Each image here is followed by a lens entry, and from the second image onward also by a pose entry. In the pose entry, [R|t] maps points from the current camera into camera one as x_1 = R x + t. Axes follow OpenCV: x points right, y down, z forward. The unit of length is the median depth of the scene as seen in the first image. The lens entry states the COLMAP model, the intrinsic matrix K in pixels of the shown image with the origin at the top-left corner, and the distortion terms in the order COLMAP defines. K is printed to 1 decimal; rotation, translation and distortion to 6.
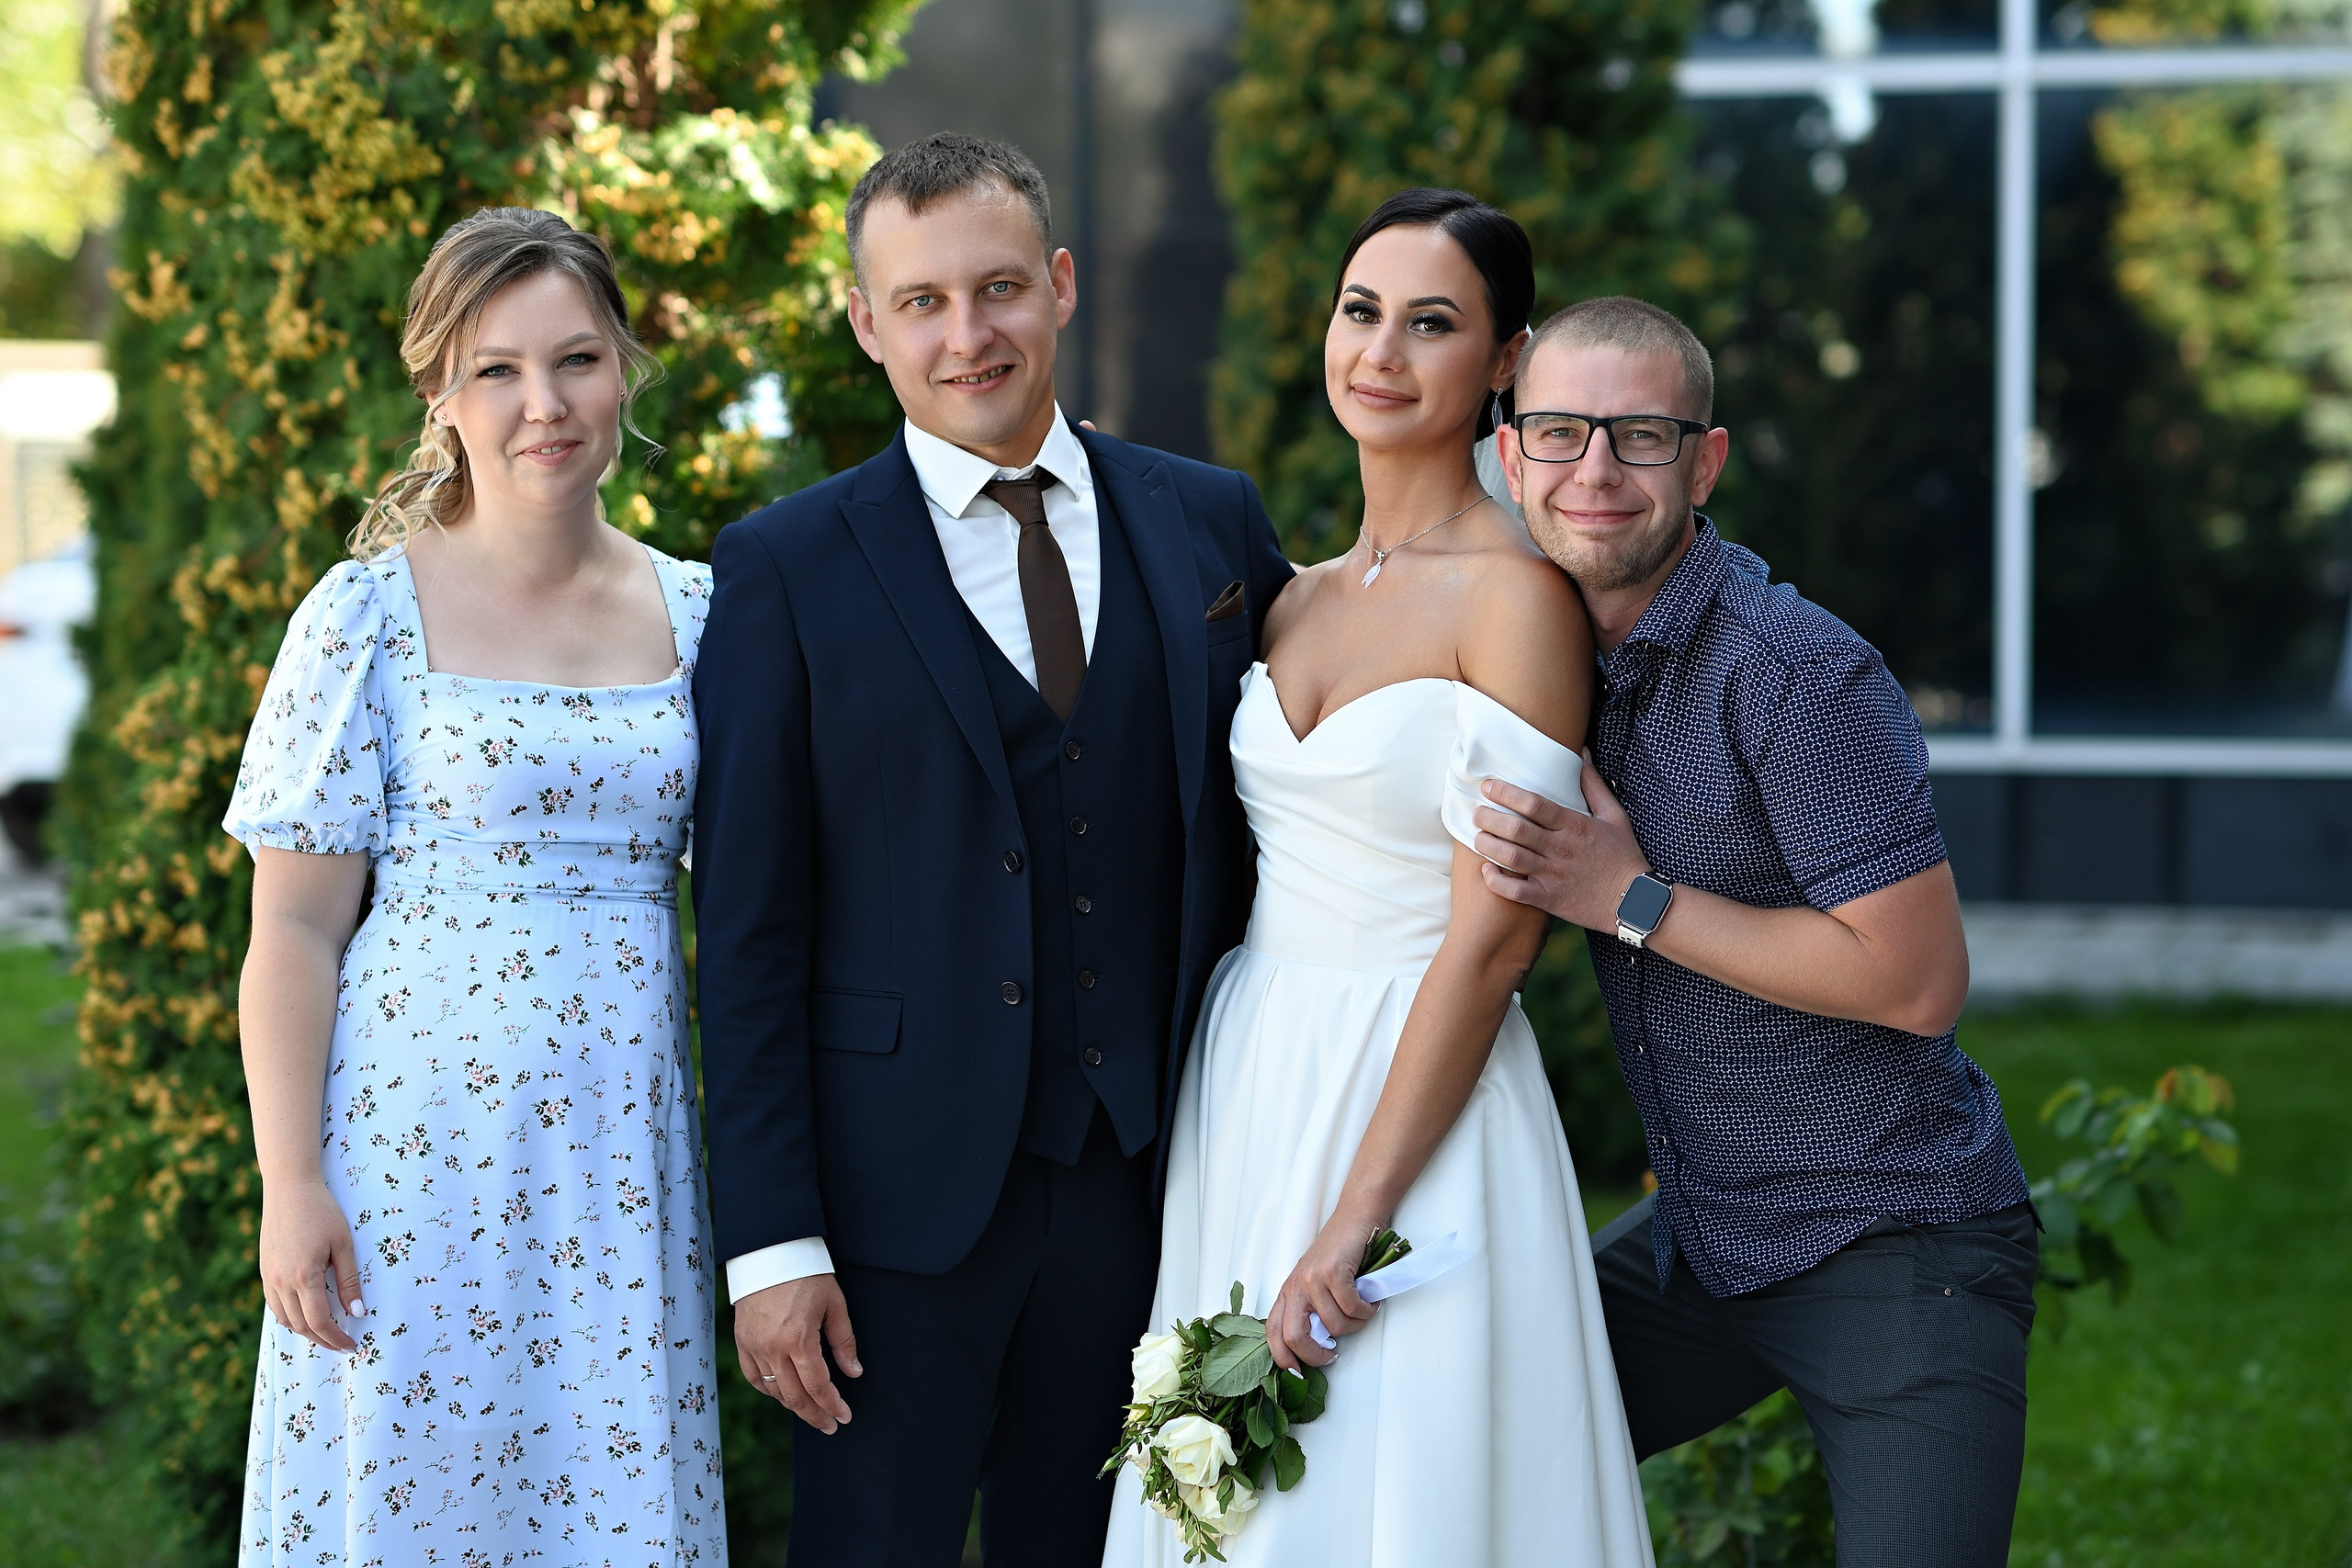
lens RADIAL K [[5600.7, 0, 1136.5], [0, 5600.7, 749.6], [0, 0, 1]] dist [0.021192, 0.428015]
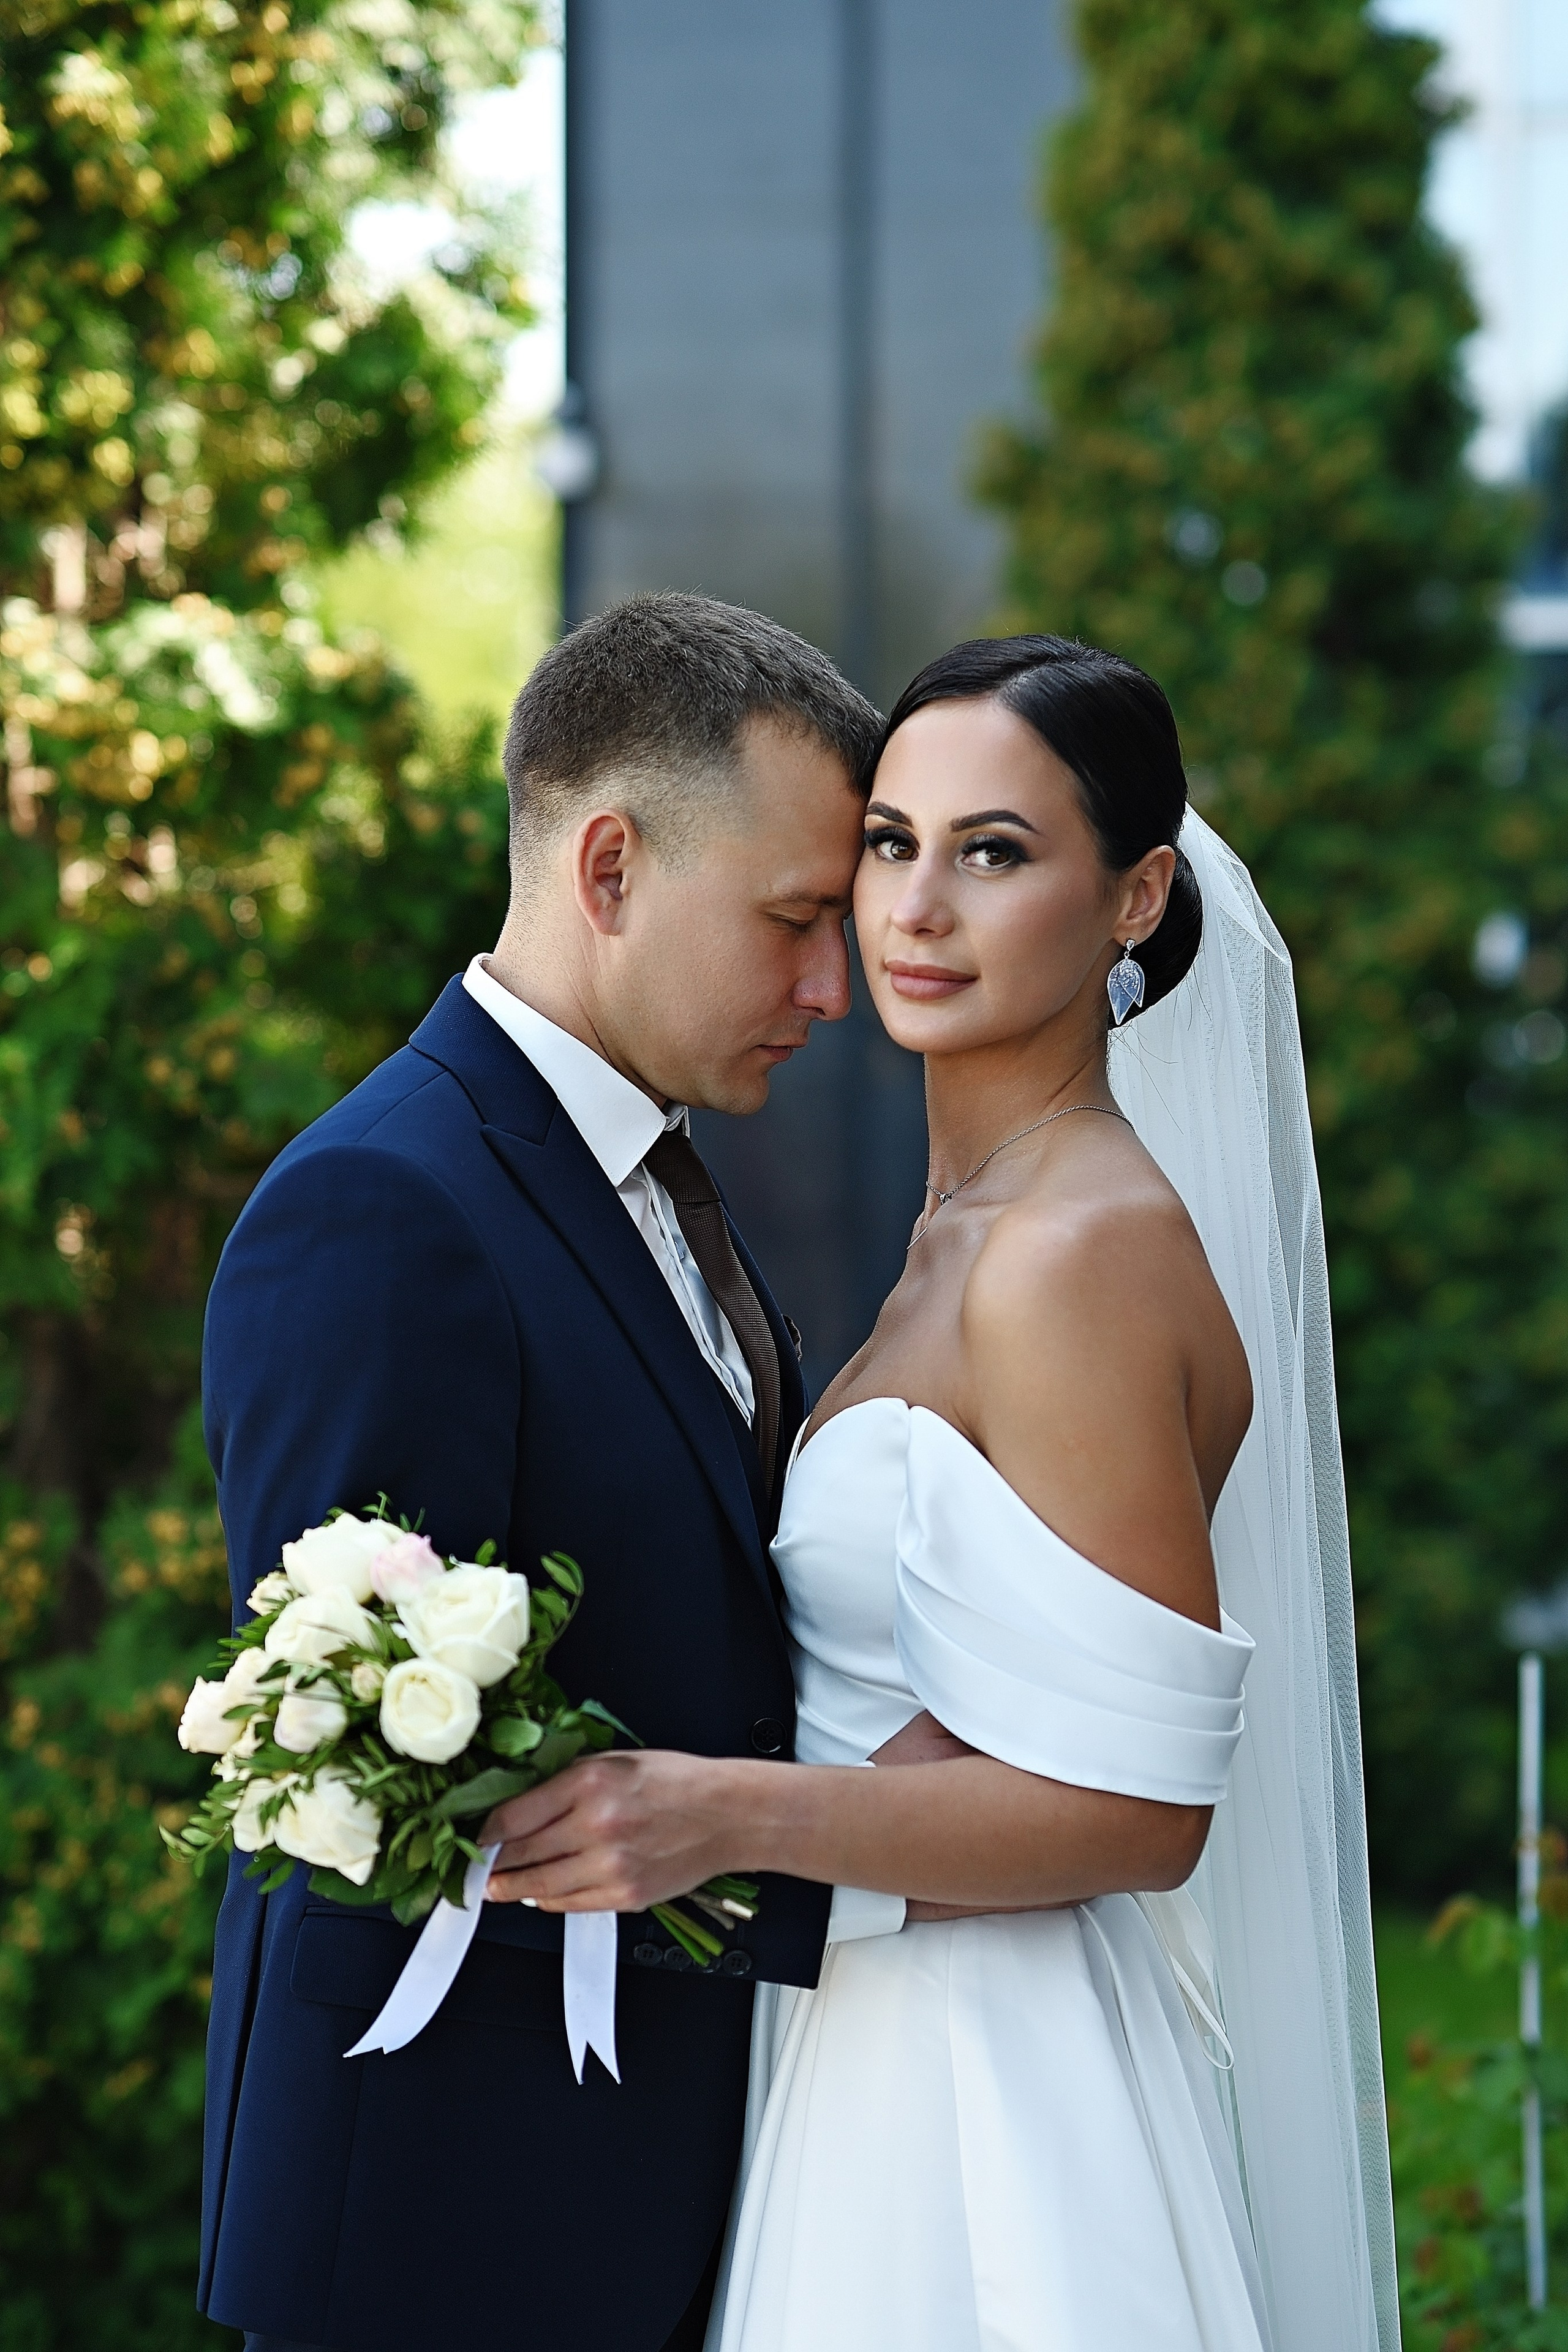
lens RADIAL K [[5524.8, 0, 782.3], [0, 5524.8, 1170.6], [0, 0, 1]] dist [0.012156, 0.117051]
pose [[0.999145, 0.006112, -0.040885, 0.036329], [-0.007205, 0.999619, -0.026633, -0.017636], [0.040707, 0.026905, 0.998809, 0.258132]]
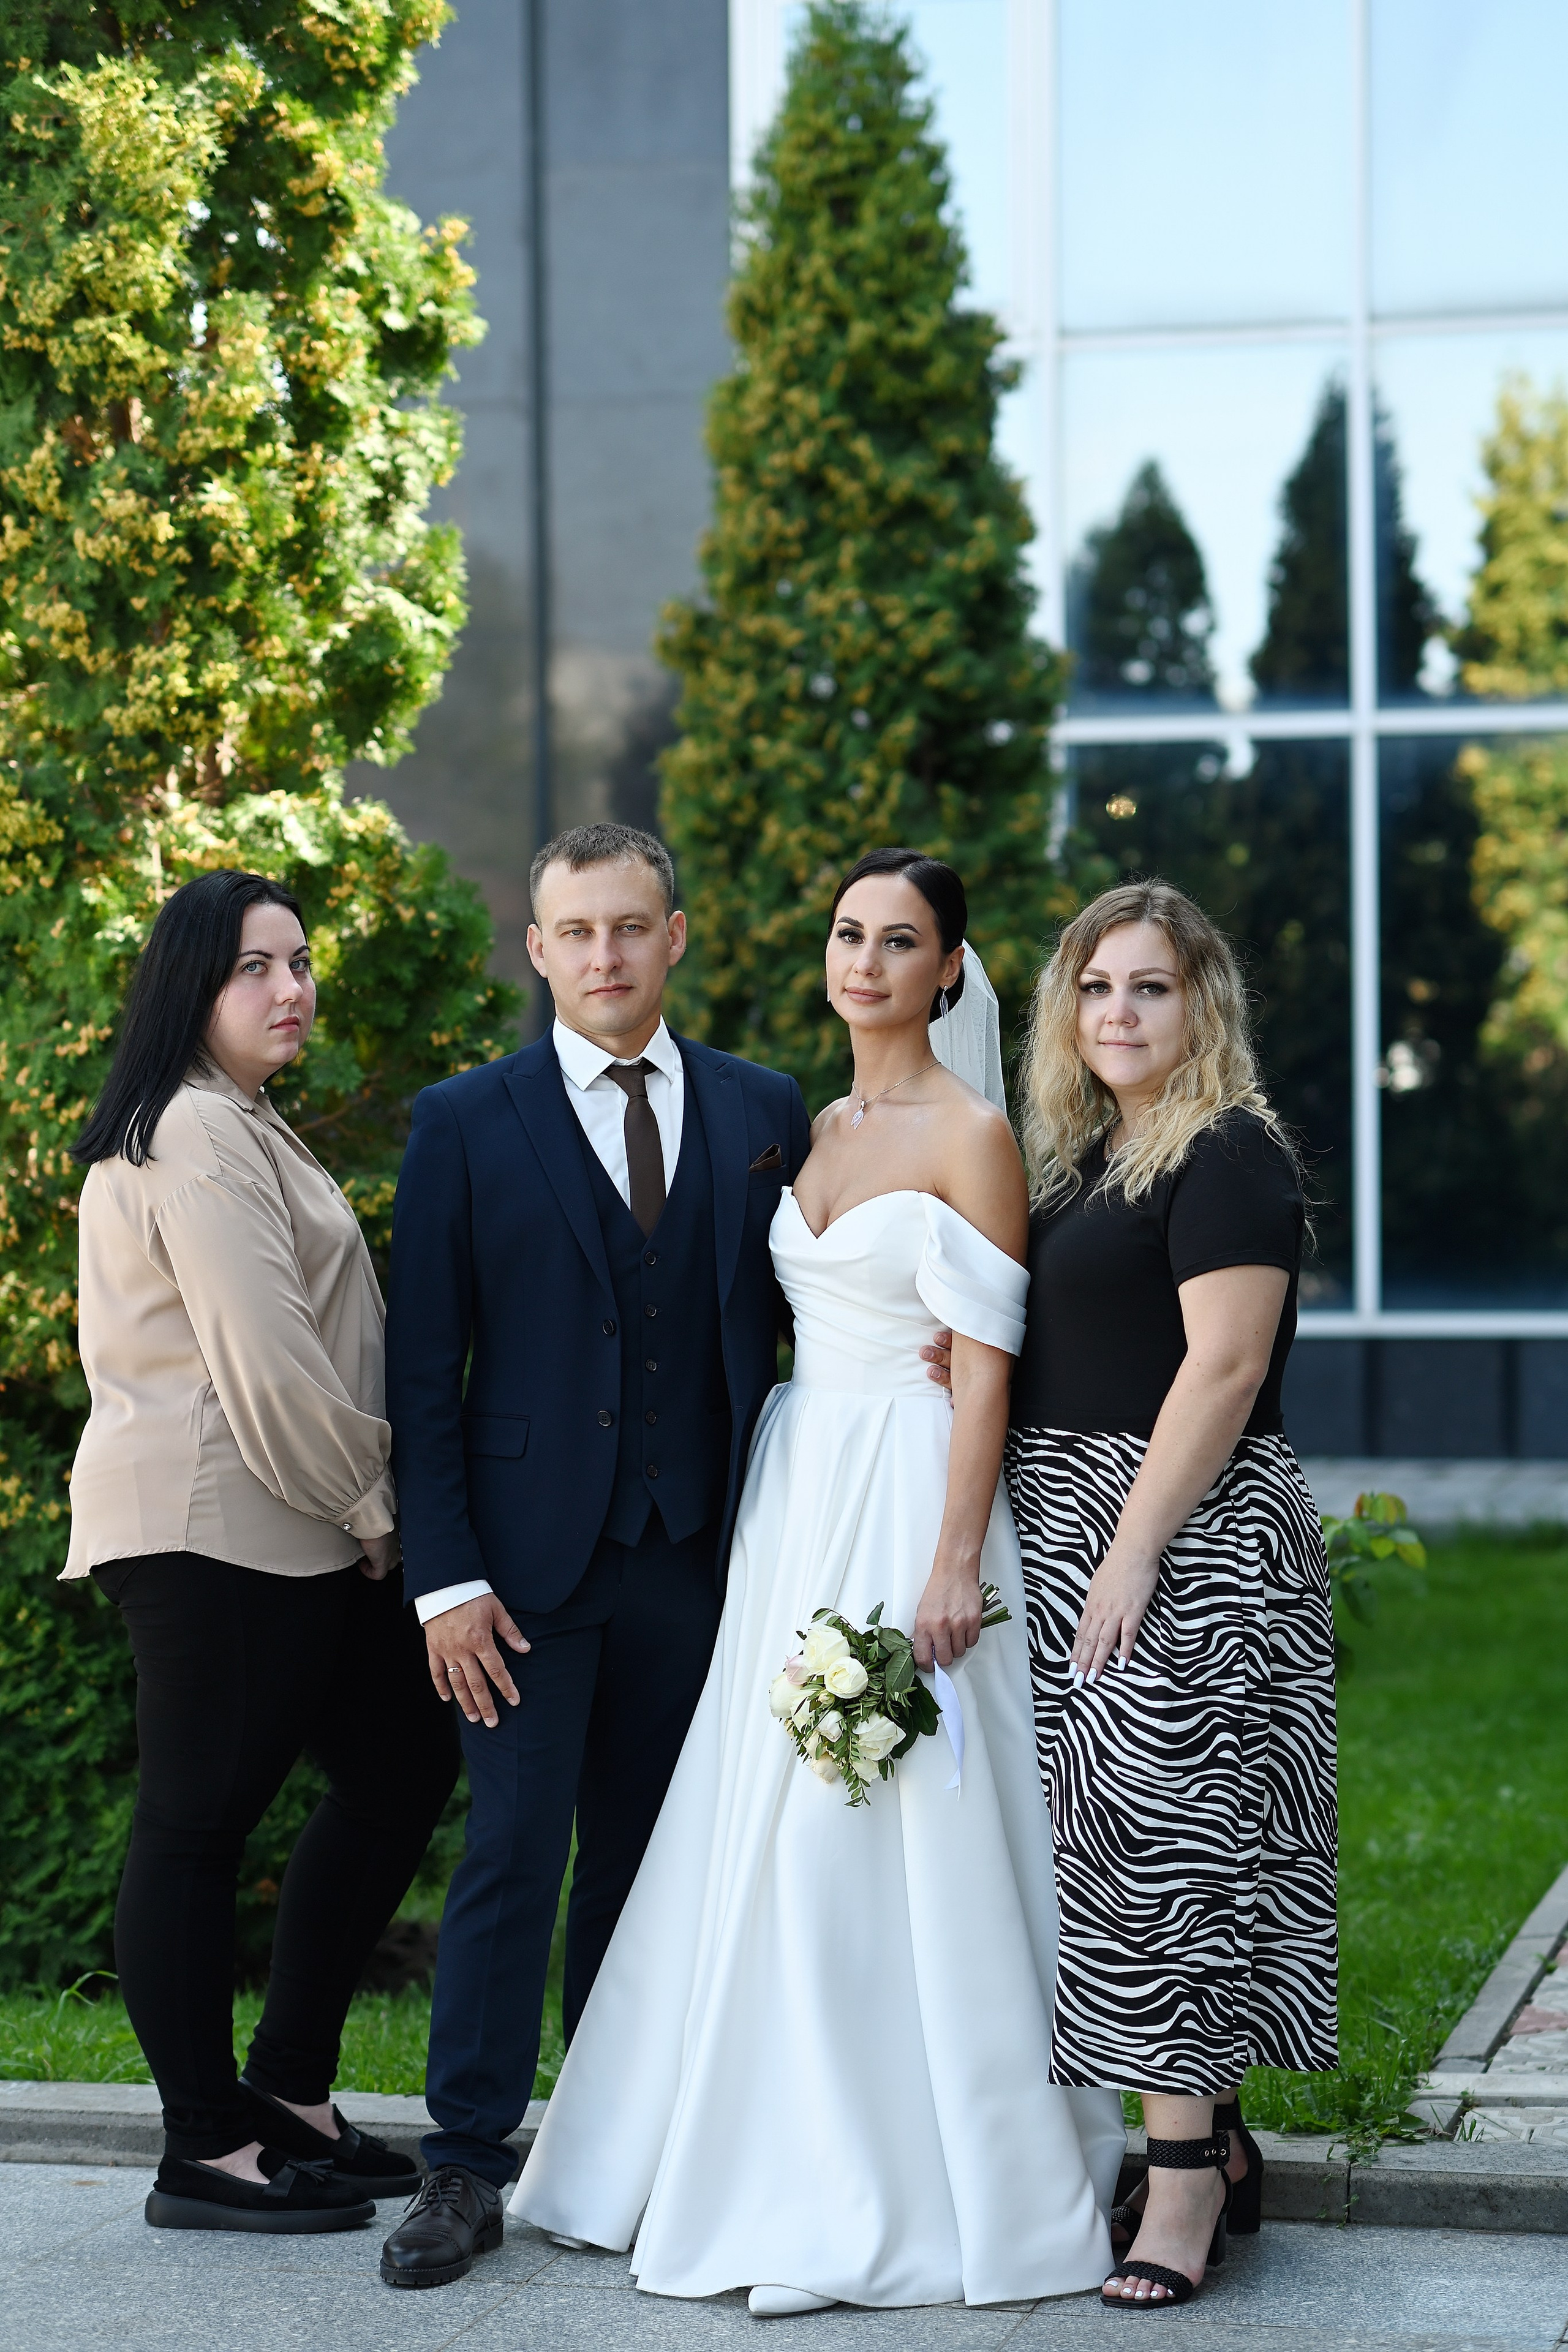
lens RADIAL K [[5652.6, 0, 775.1], [0, 5652.6, 1173.4], [0, 0, 1]] dist [0.038559, 0.070113]
pose [[0.999457, -0.008877, 0.031734, -0.000045], [0.010027, 0.999292, -0.036275, 0.024508], [-0.031389, 0.036574, 0.998838, -0.320020]]
